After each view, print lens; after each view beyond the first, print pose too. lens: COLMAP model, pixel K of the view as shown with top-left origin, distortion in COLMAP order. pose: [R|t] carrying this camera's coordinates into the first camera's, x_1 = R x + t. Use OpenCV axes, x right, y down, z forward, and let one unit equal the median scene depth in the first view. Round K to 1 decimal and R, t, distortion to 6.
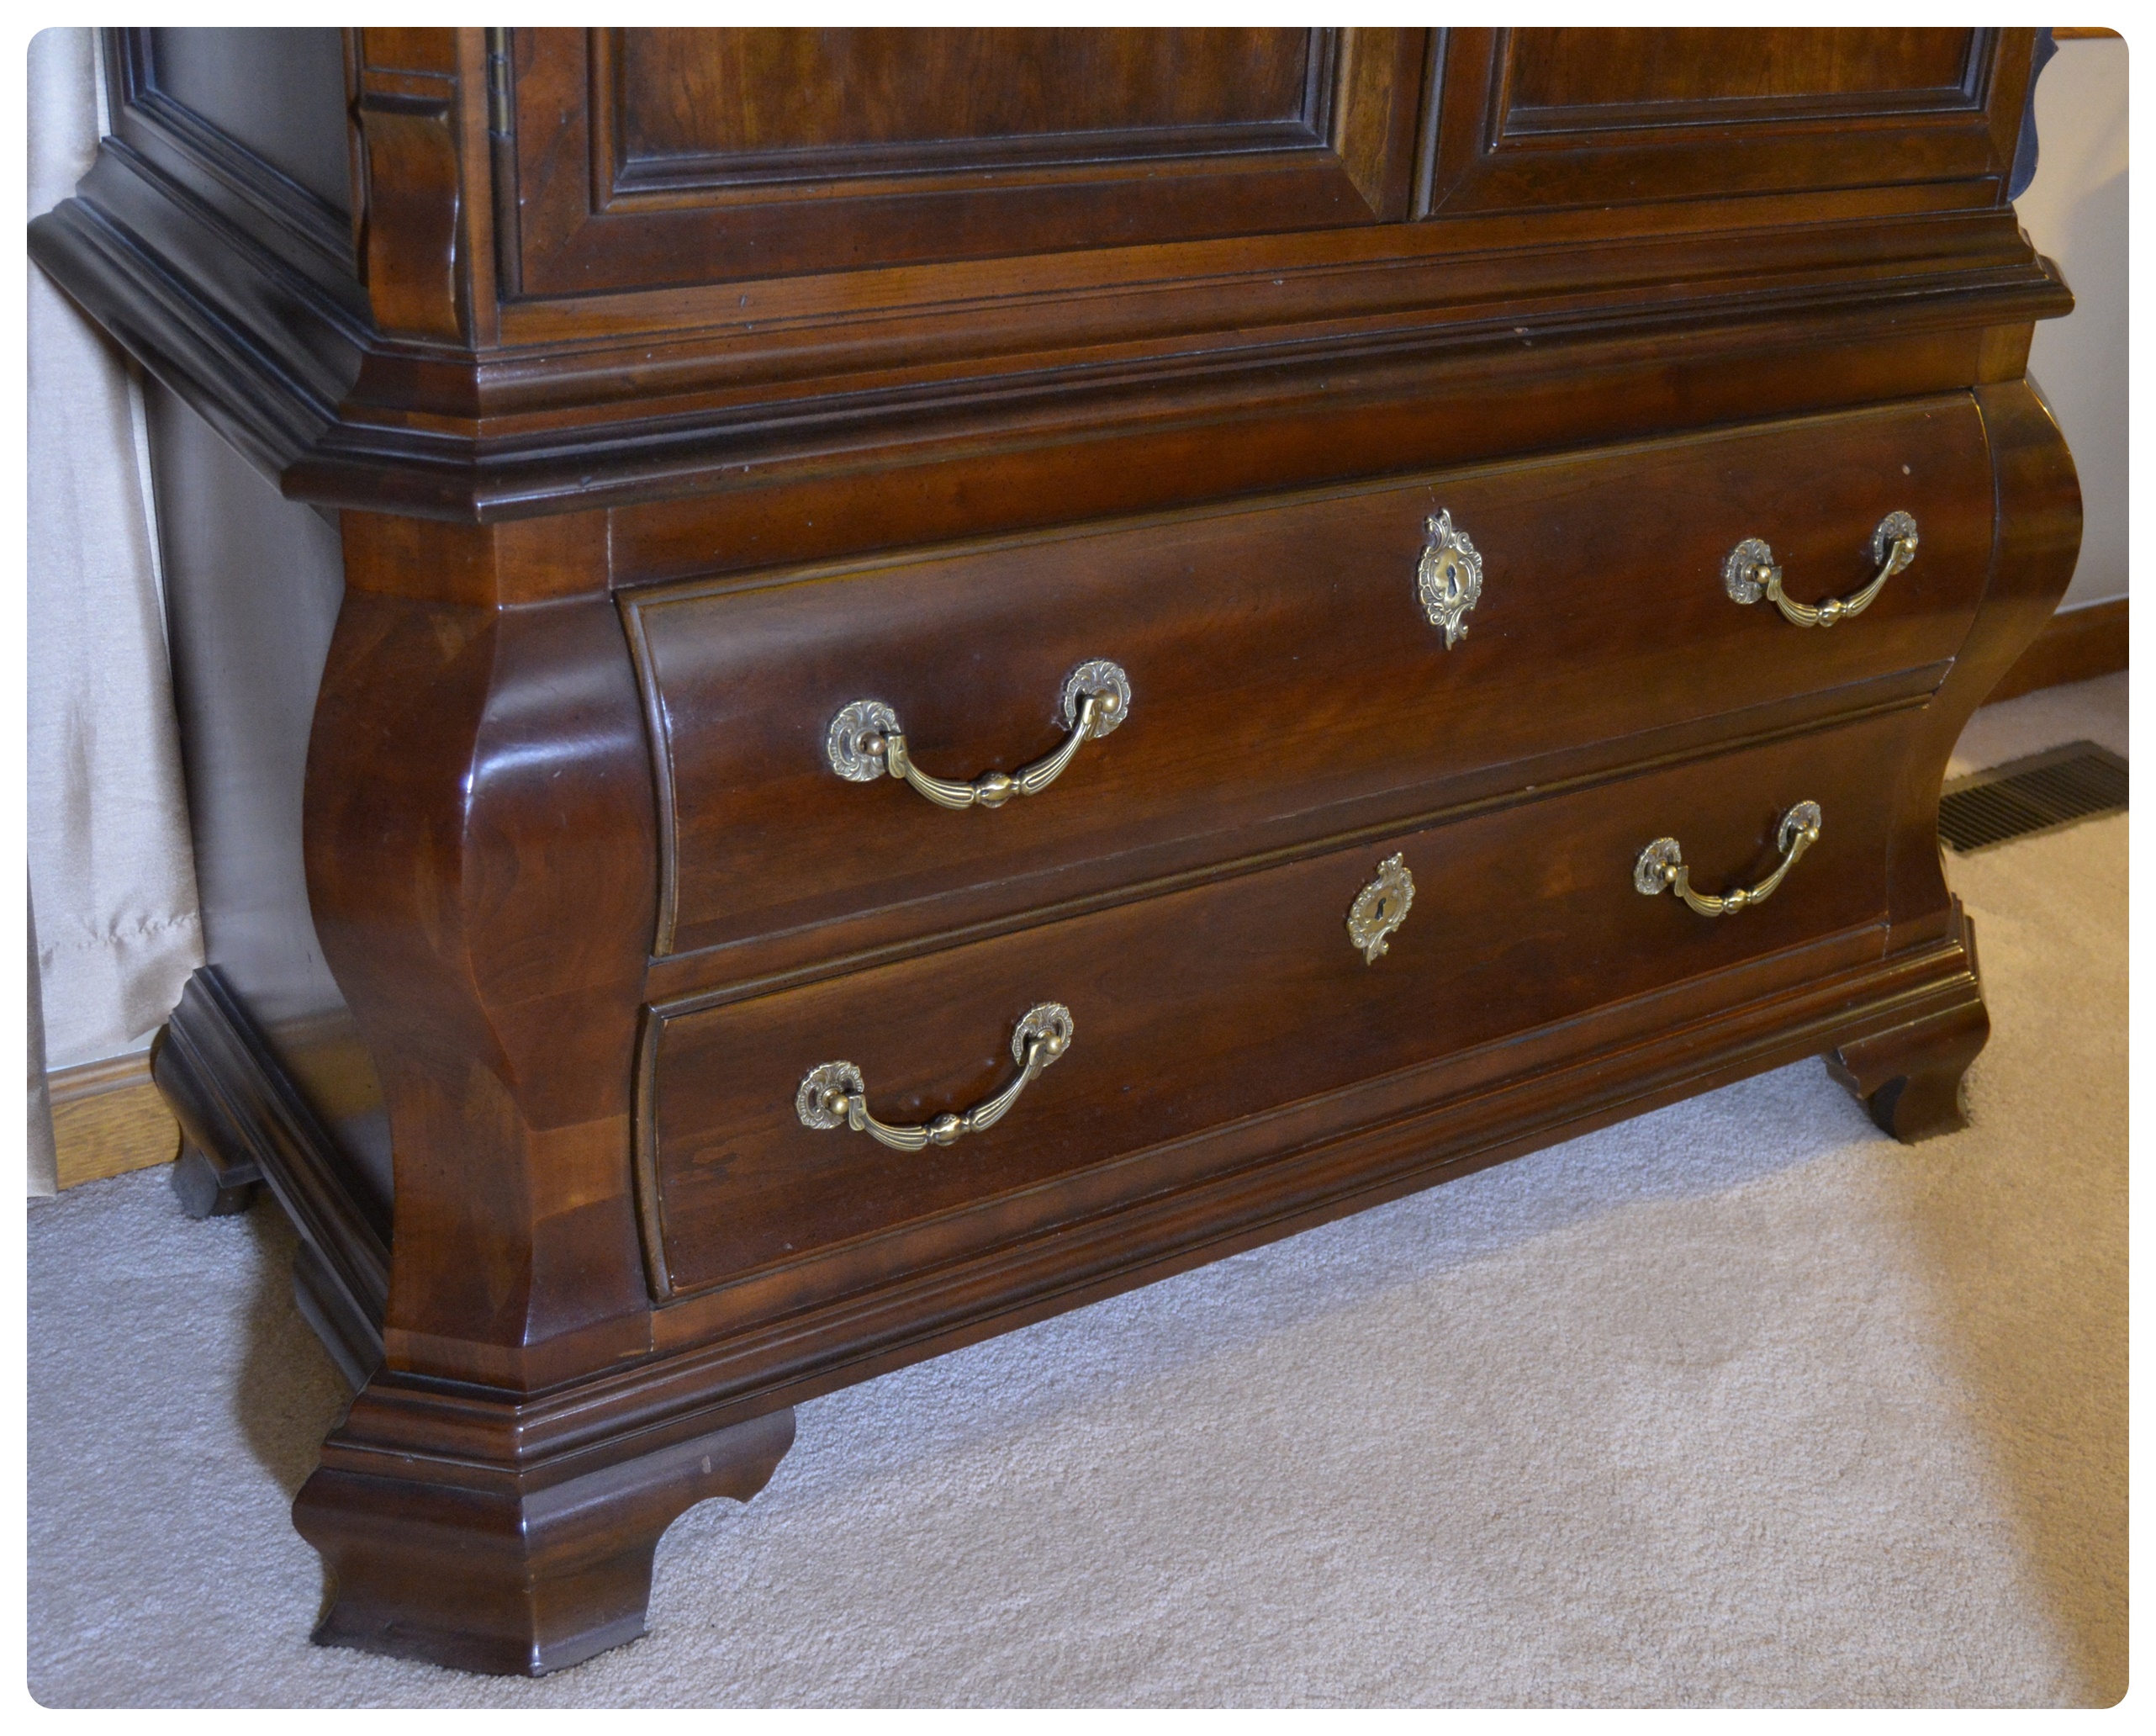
lens RADIAL K [[2709.5, 0, 1337.0], [0, 2709.5, 870.7], [0, 0, 1]] dist [-0.085556, 0.070680]
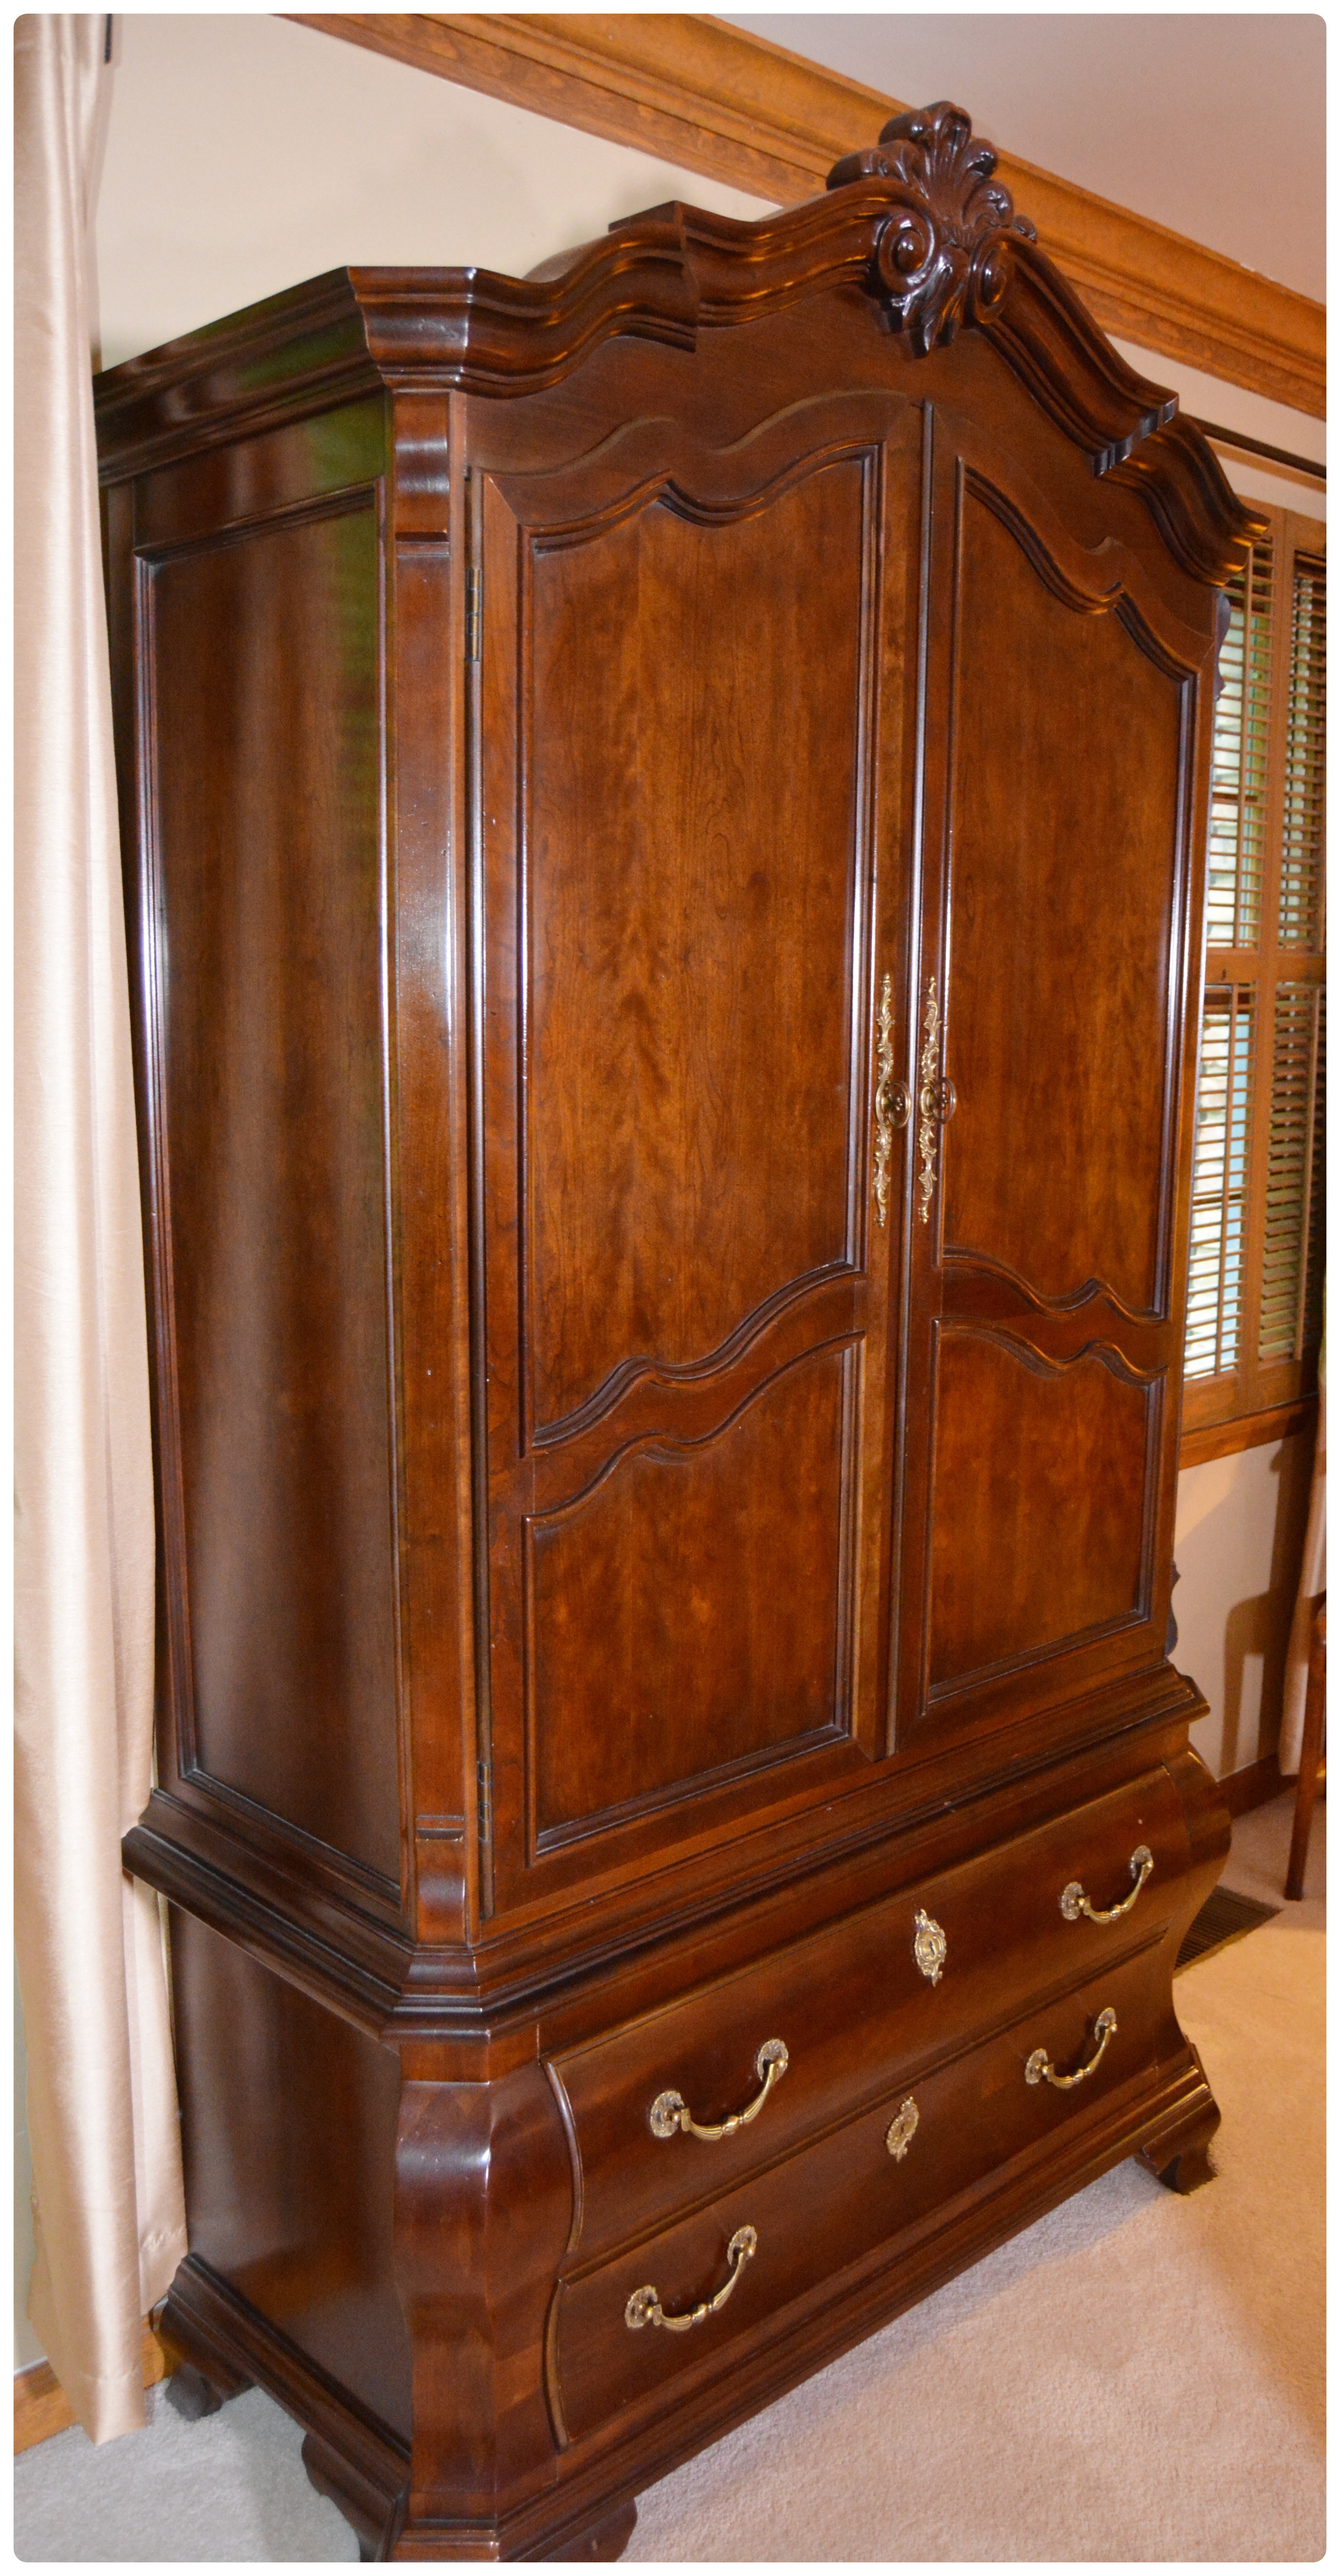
lens RADIAL K [[1976.4, 0, 741.3], [0, 1976.4, 1301.2], [0, 0, 1]] dist [-0.084599, 0.014757]
pose [[0.988074, -0.098968, 0.117963, -0.188494], [0.128175, 0.953170, -0.273930, -0.170977], [-0.085328, 0.285783, 0.954488, -0.356368]]
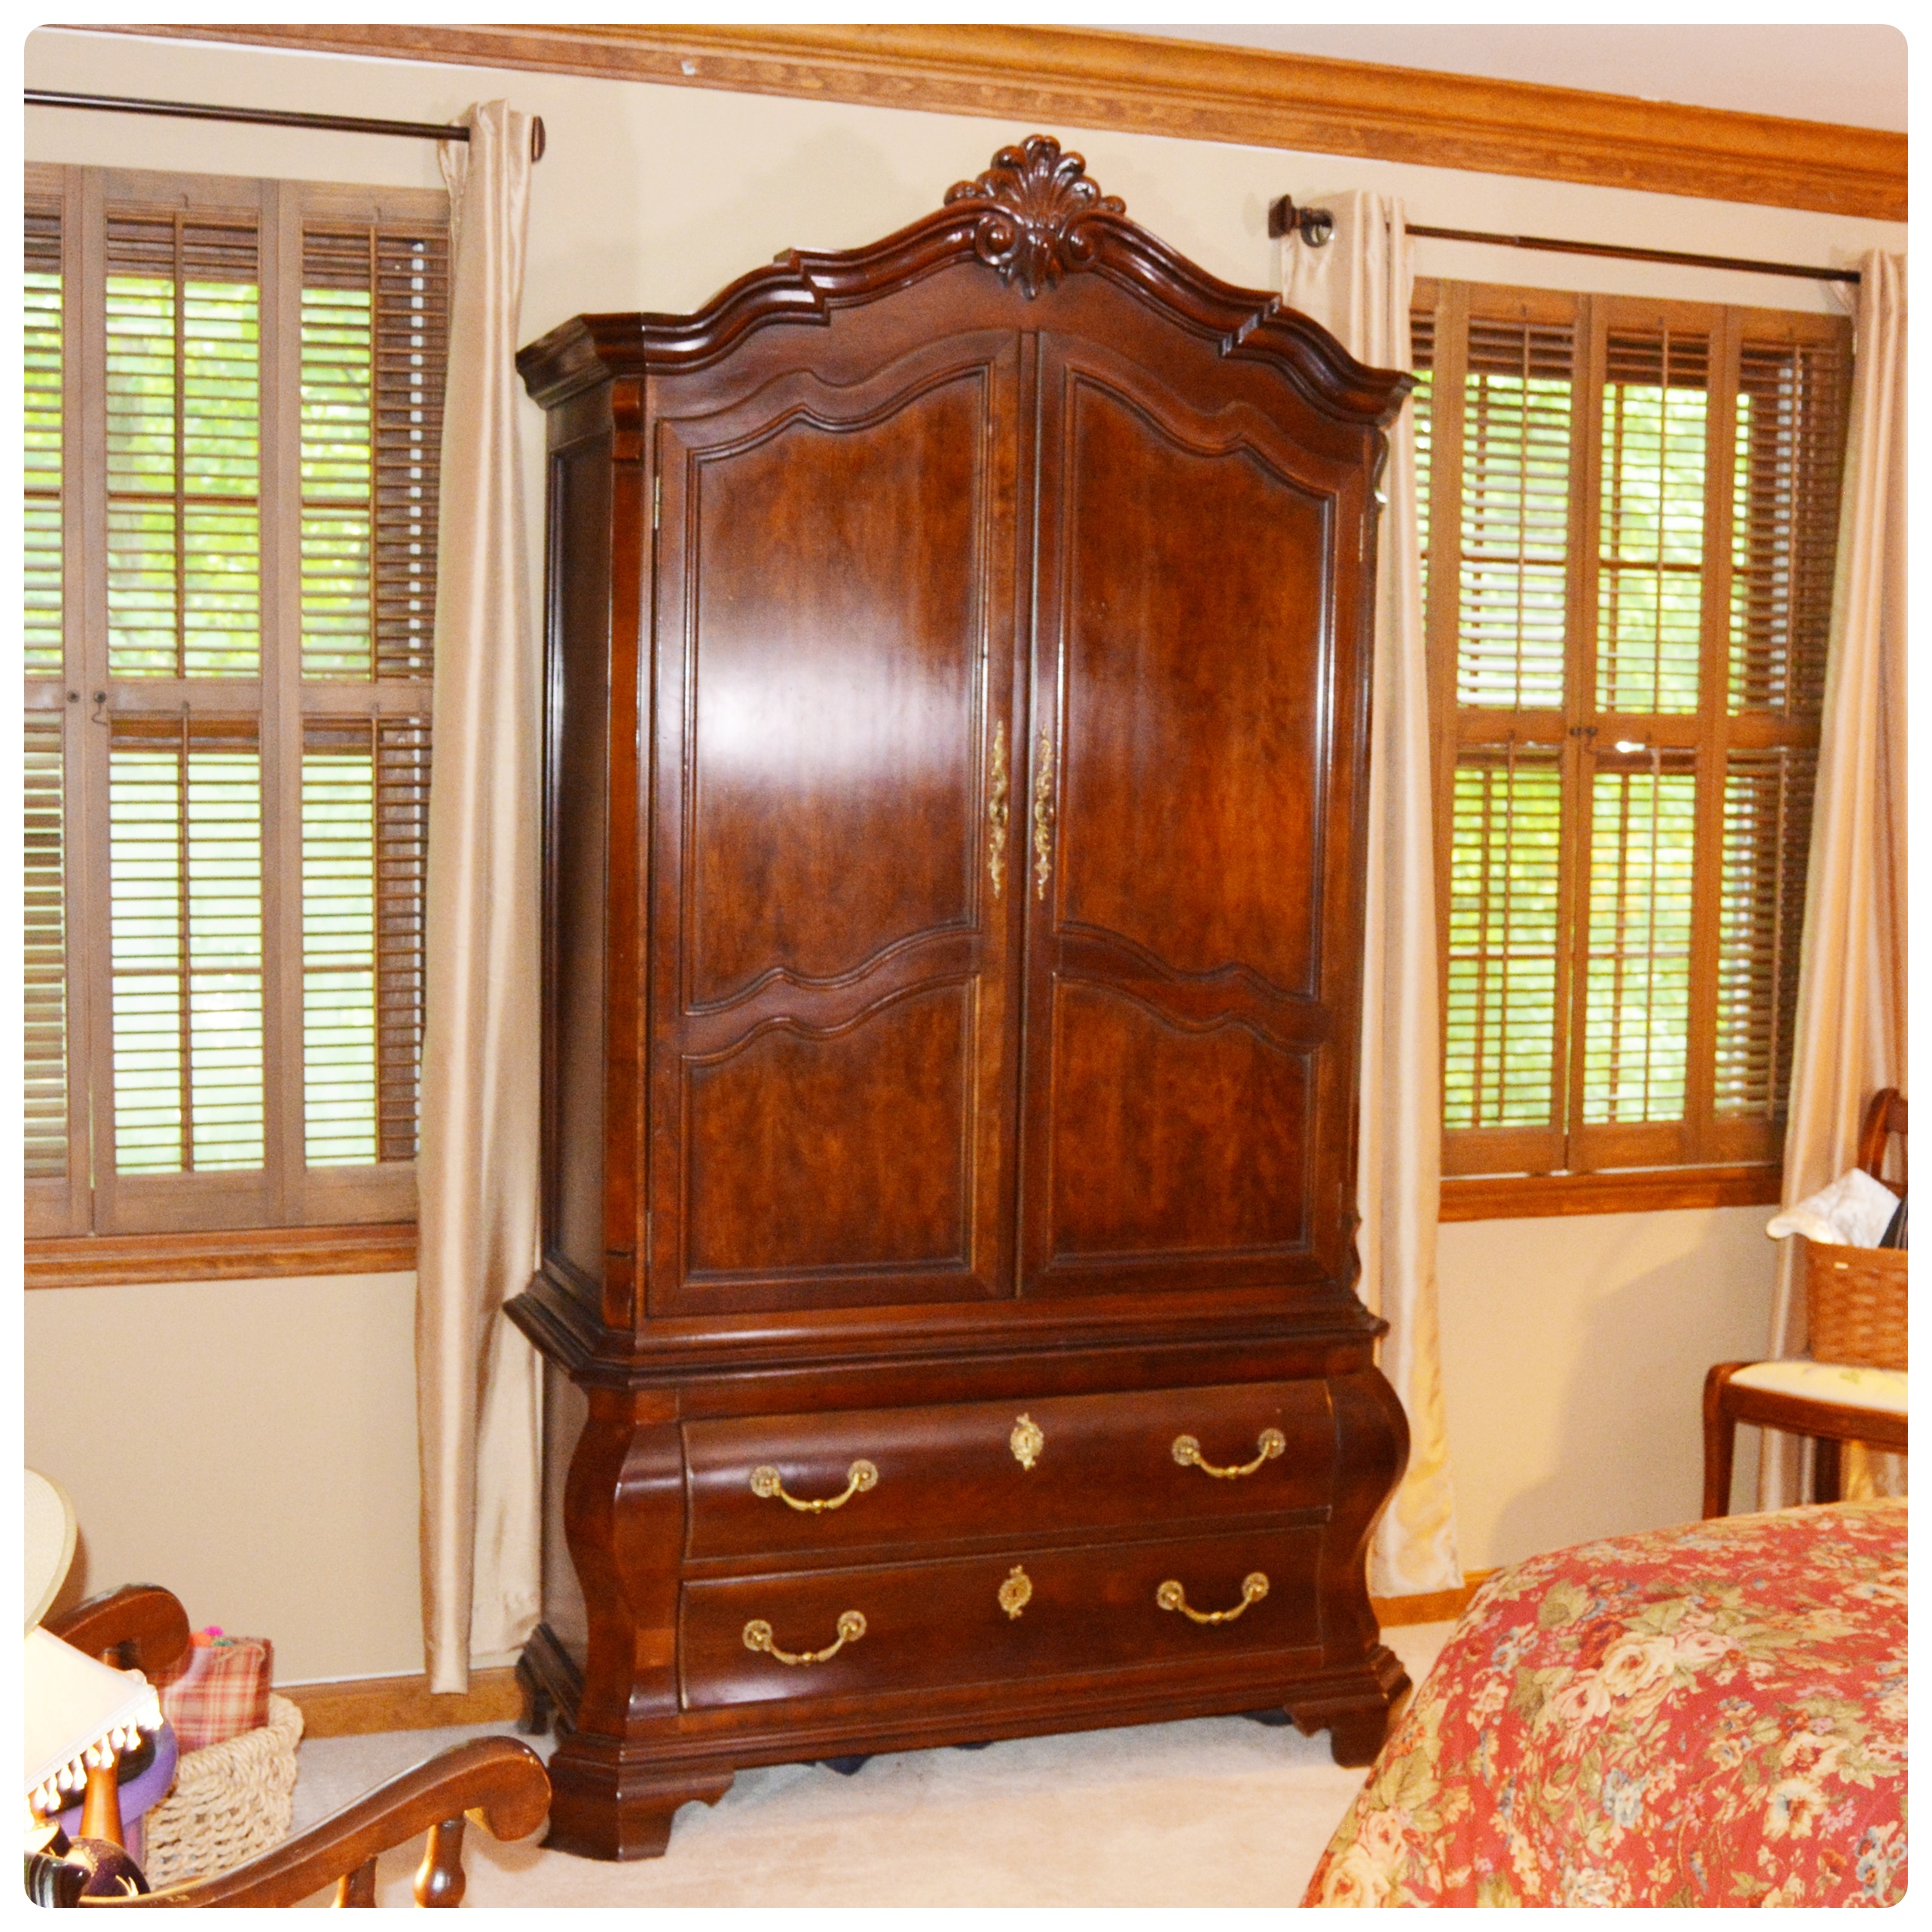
lens RADIAL K [[2797.3, 0, 1032.8], [0, 2797.3, 974.9], [0, 0, 1]] dist [-0.077249, -0.092583]
pose [[0.960971, -0.045986, -0.272800, 0.721746], [-0.062052, 0.925134, -0.374536, 0.426144], [0.269600, 0.376846, 0.886173, -1.326320]]
